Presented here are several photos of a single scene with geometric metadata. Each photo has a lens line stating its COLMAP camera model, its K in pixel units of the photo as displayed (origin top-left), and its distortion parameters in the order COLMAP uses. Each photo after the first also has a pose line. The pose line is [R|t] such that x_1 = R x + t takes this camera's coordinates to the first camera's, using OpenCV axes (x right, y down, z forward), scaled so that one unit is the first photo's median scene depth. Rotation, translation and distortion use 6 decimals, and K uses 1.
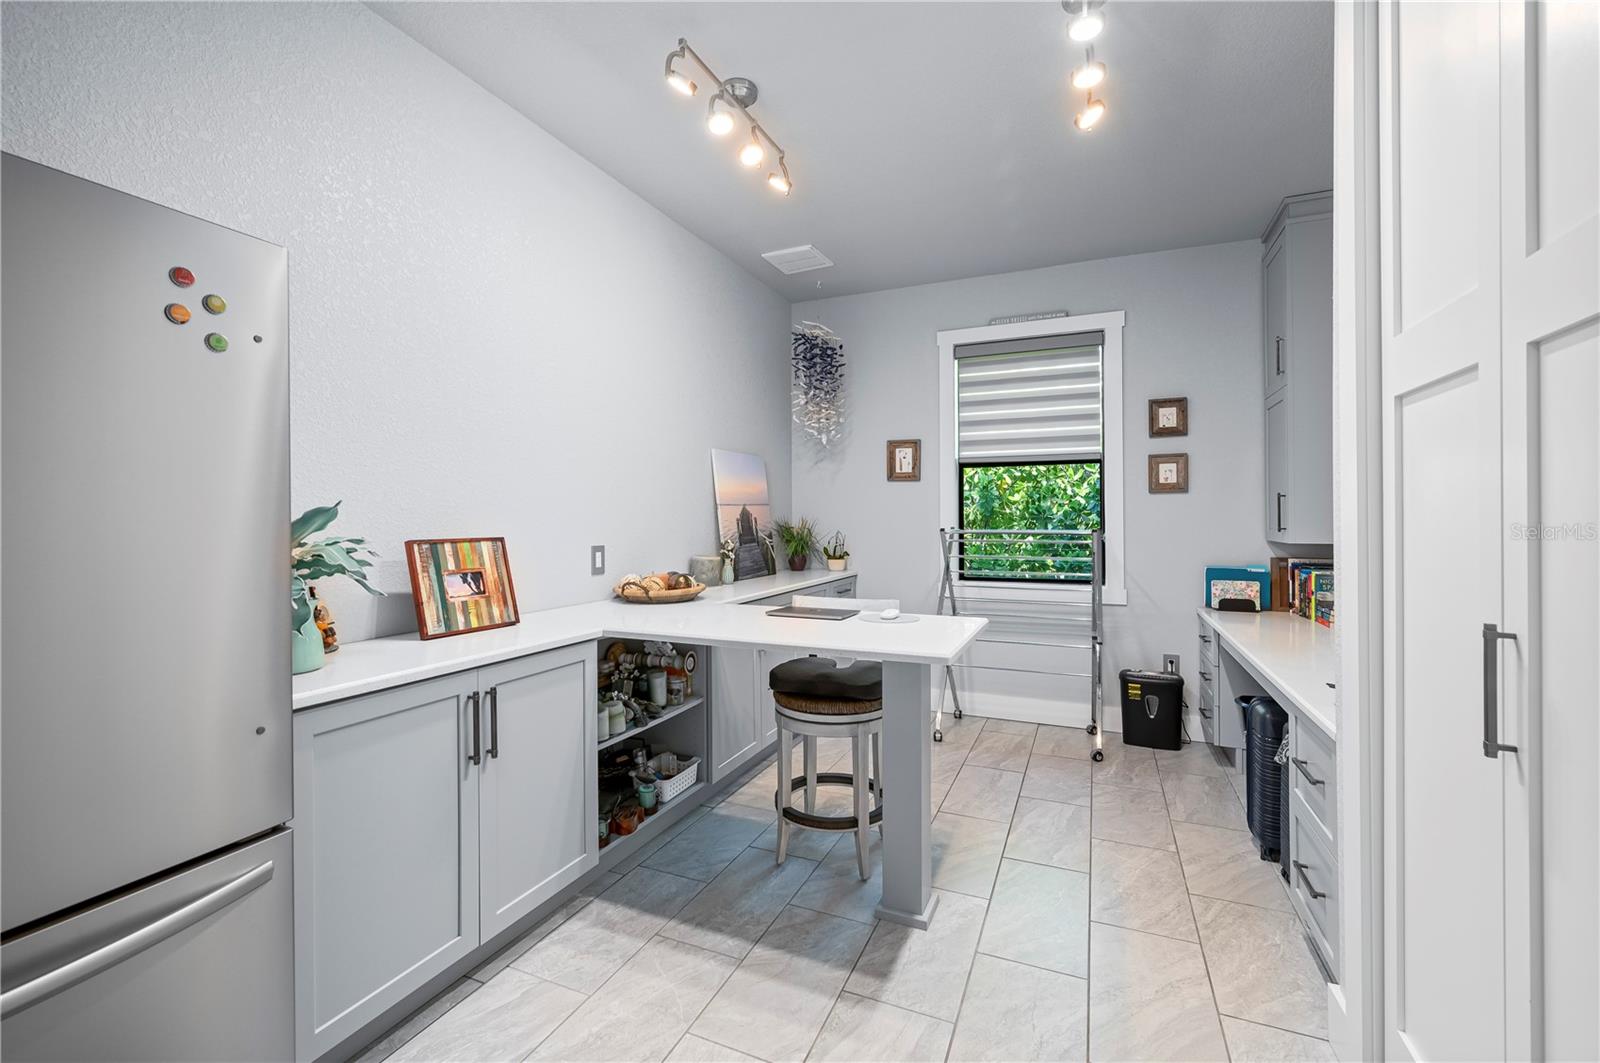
lens RADIAL K [[675.3, 0, 797.2], [0, 675.3, 522.8], [0, 0, 1]] dist [-0.000694, -0.000555]
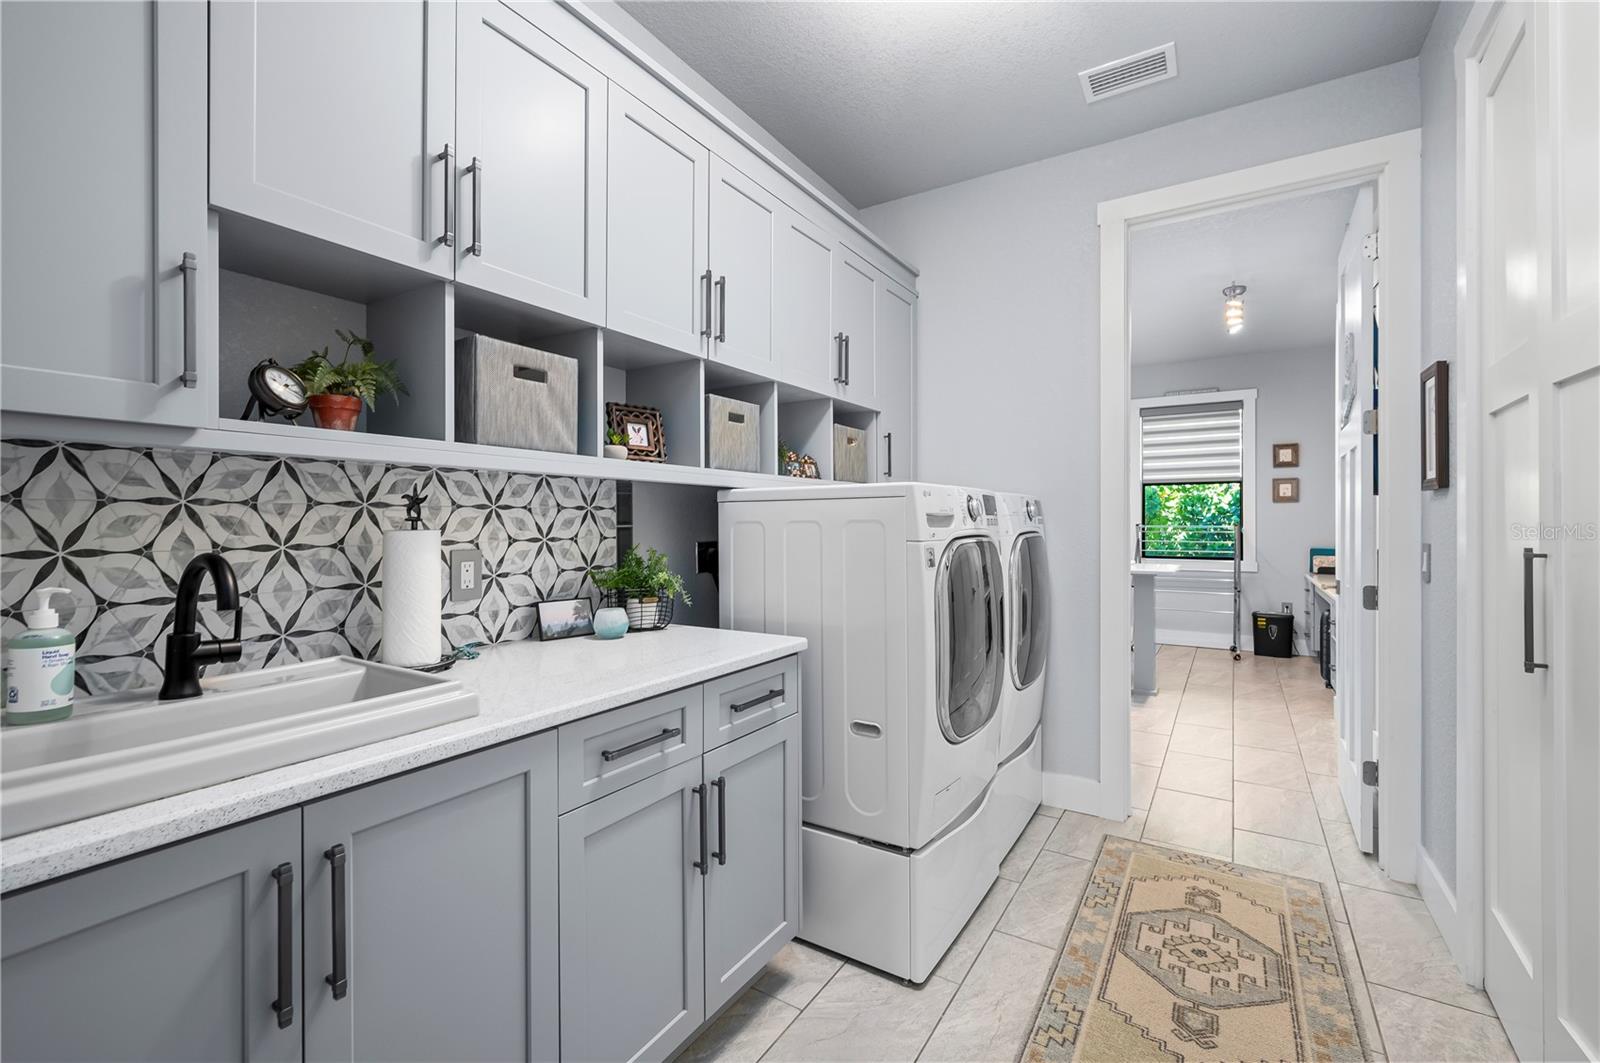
lens RADIAL K [[675.3, 0, 804.2], [0, 675.3, 528.0], [0, 0, 1]] dist [-0.000694, -0.000555]
pose [[0.988533, 0.002860, -0.150979, -0.339473], [-0.002453, 0.999993, 0.002885, 0.014947], [0.150987, -0.002482, 0.988533, -0.758410]]
